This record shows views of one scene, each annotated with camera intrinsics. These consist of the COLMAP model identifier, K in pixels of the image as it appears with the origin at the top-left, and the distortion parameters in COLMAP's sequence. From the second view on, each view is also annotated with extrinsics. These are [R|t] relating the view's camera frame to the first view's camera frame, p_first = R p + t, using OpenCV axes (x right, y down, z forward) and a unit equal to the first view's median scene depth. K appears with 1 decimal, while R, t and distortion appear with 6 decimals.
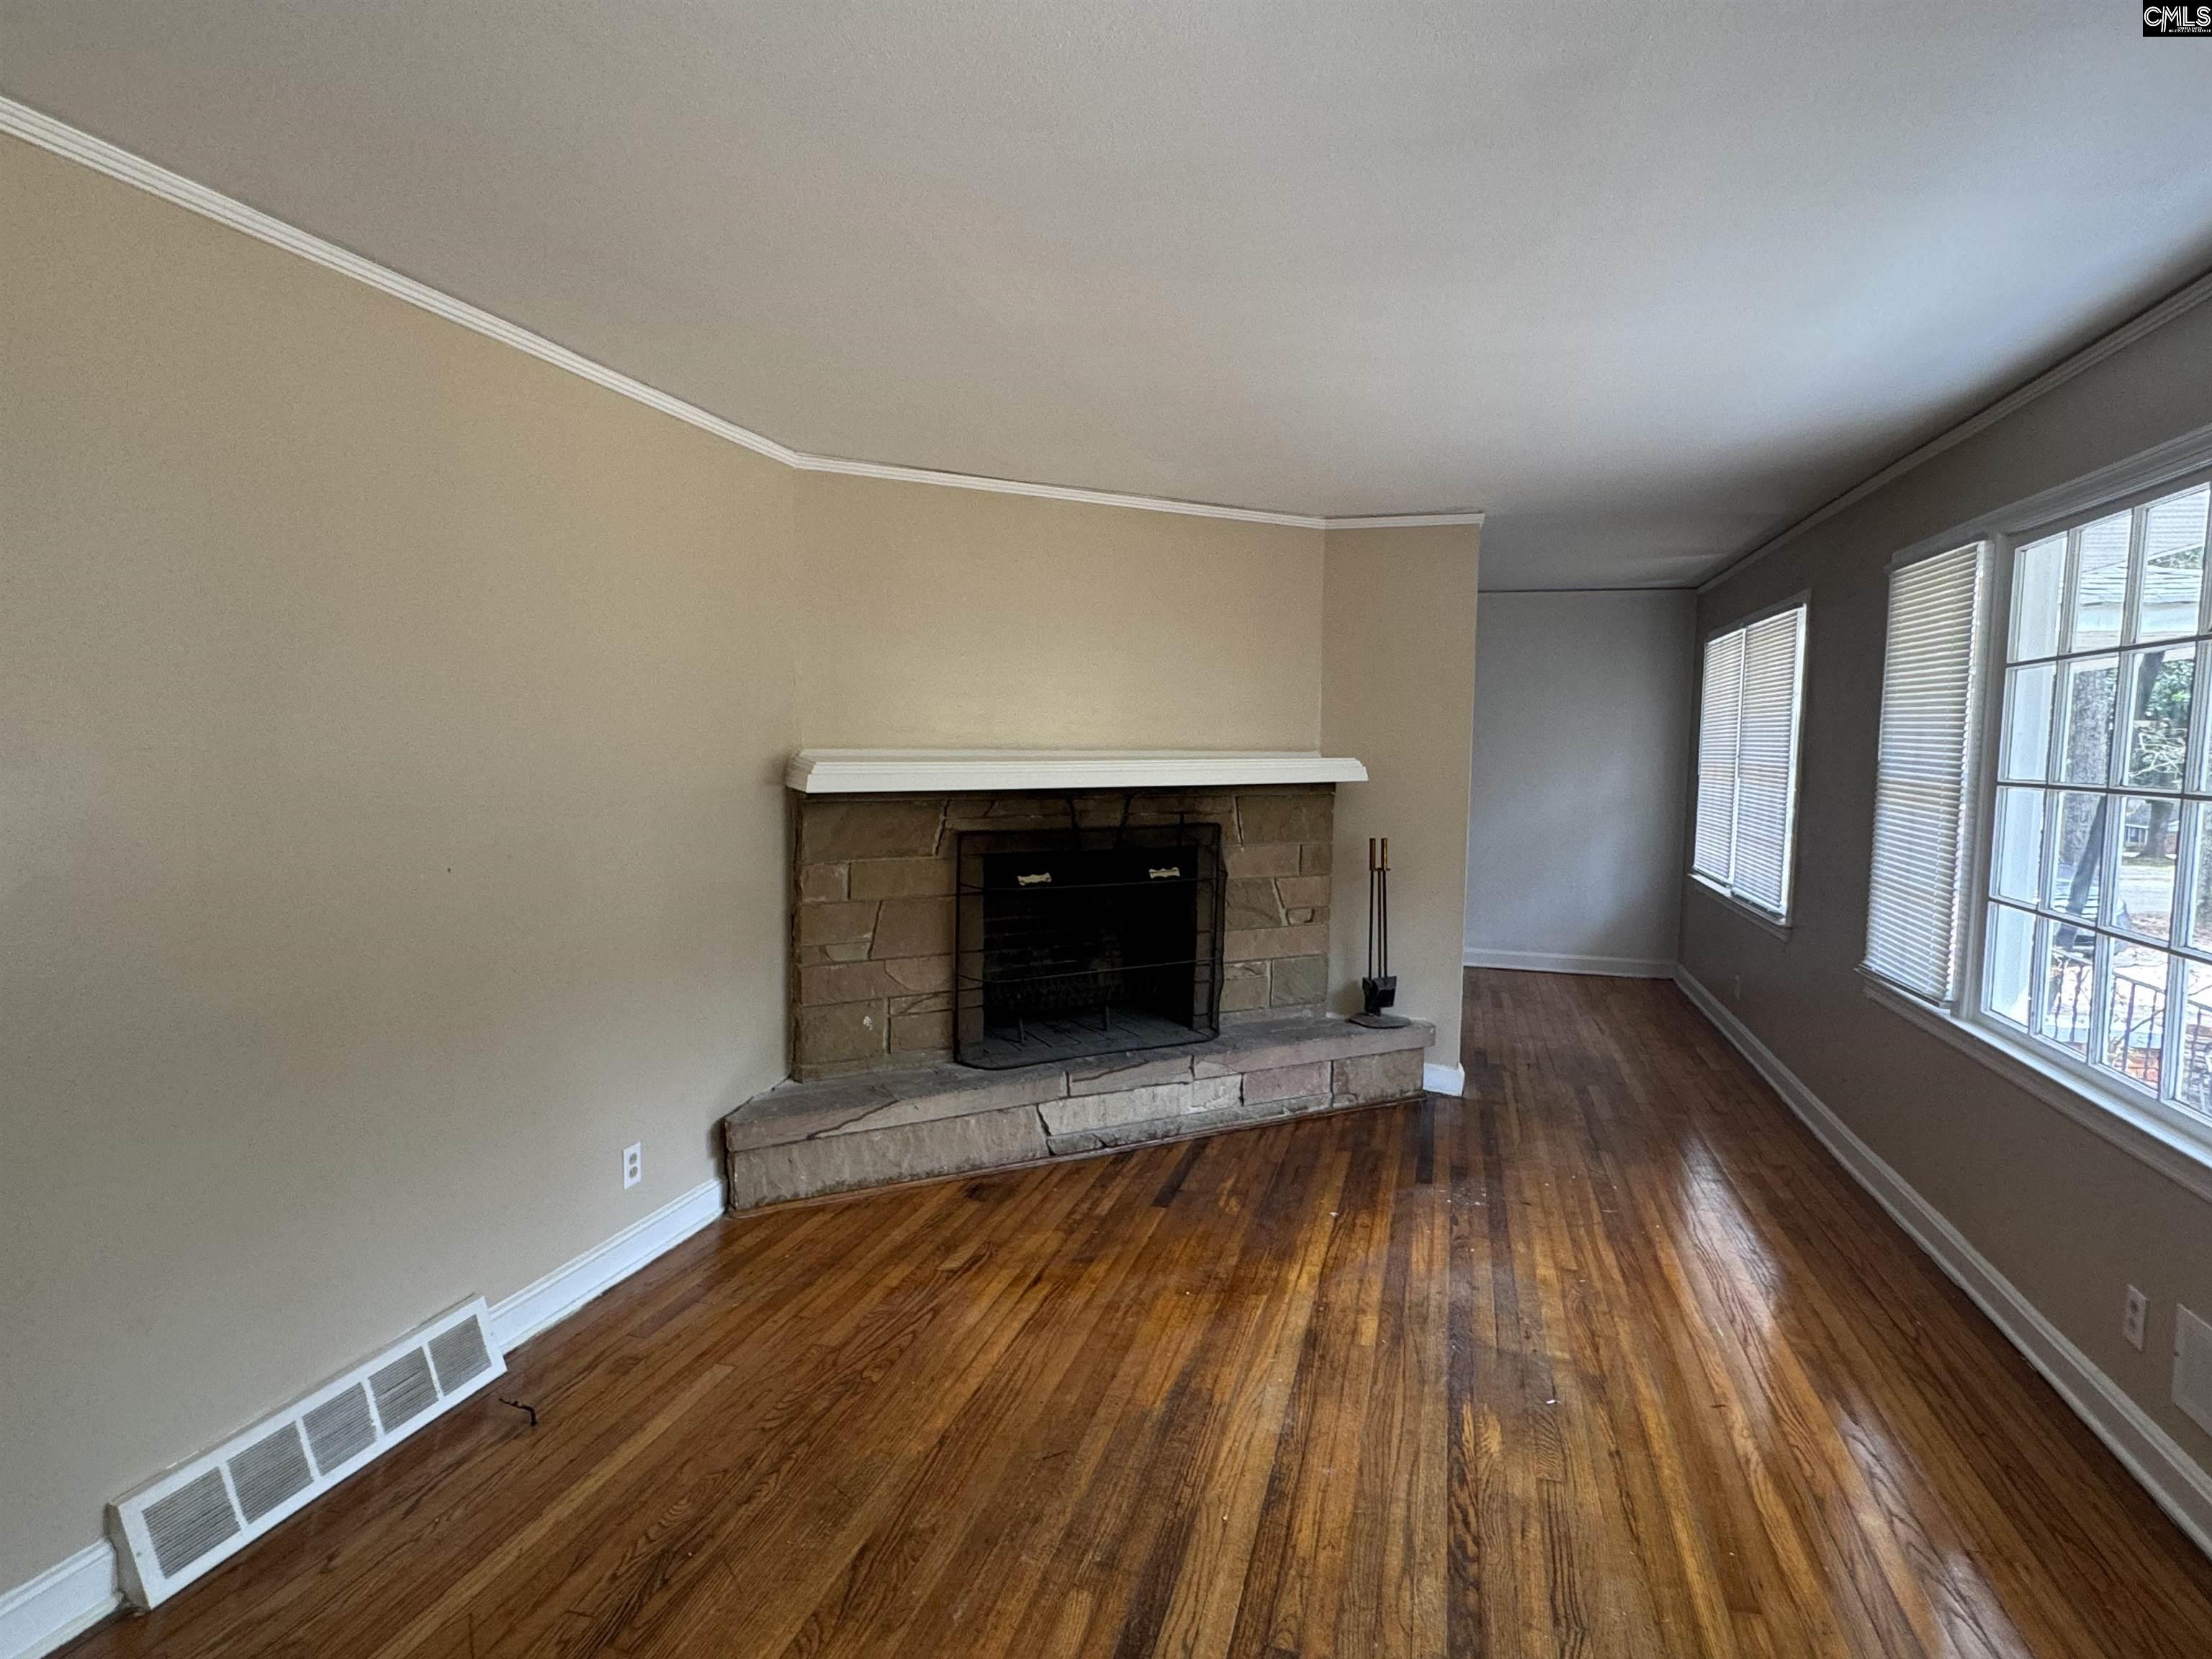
lens RADIAL K [[1201.2, 0, 1106.0], [0, 1201.2, 829.5], [0, 0, 1]] dist [0.004794, 0.001790]
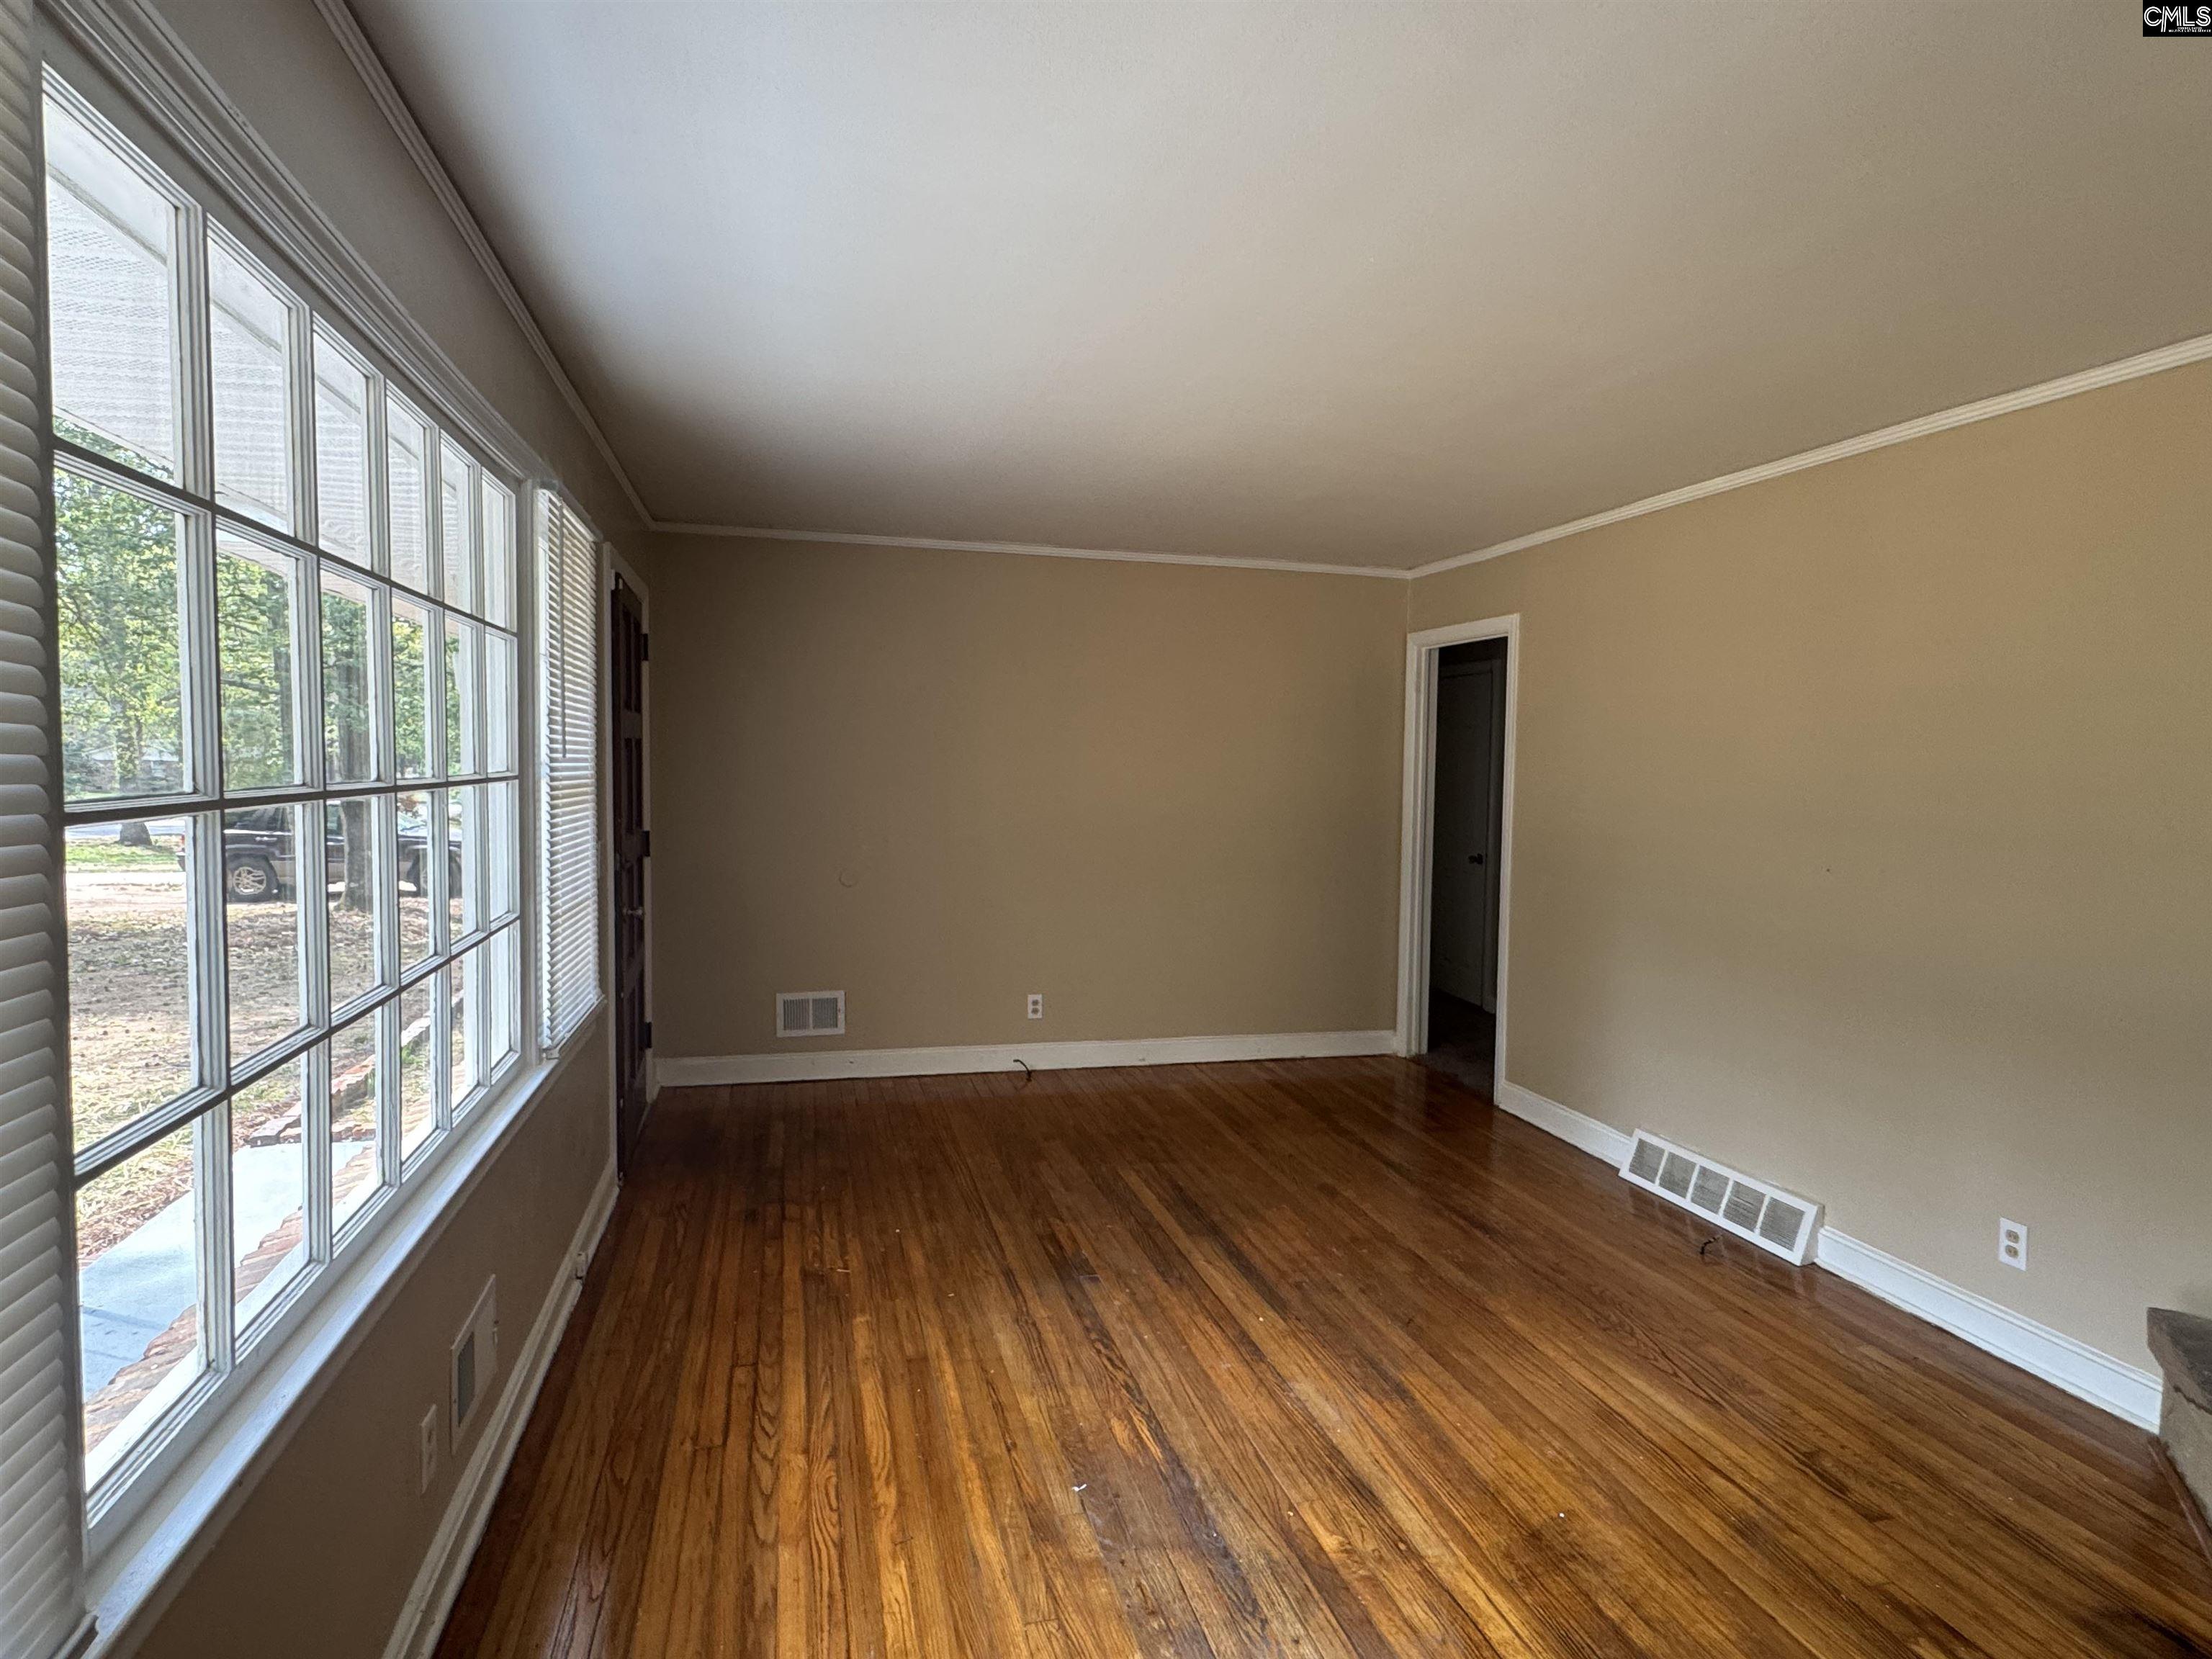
lens RADIAL K [[1201.2, 0, 1106.0], [0, 1201.2, 829.5], [0, 0, 1]] dist [0.004794, 0.001790]
pose [[-0.860009, -0.003639, -0.510266, 0.803134], [-0.070829, 0.991146, 0.112307, -0.102616], [0.505339, 0.132727, -0.852652, 1.690140]]
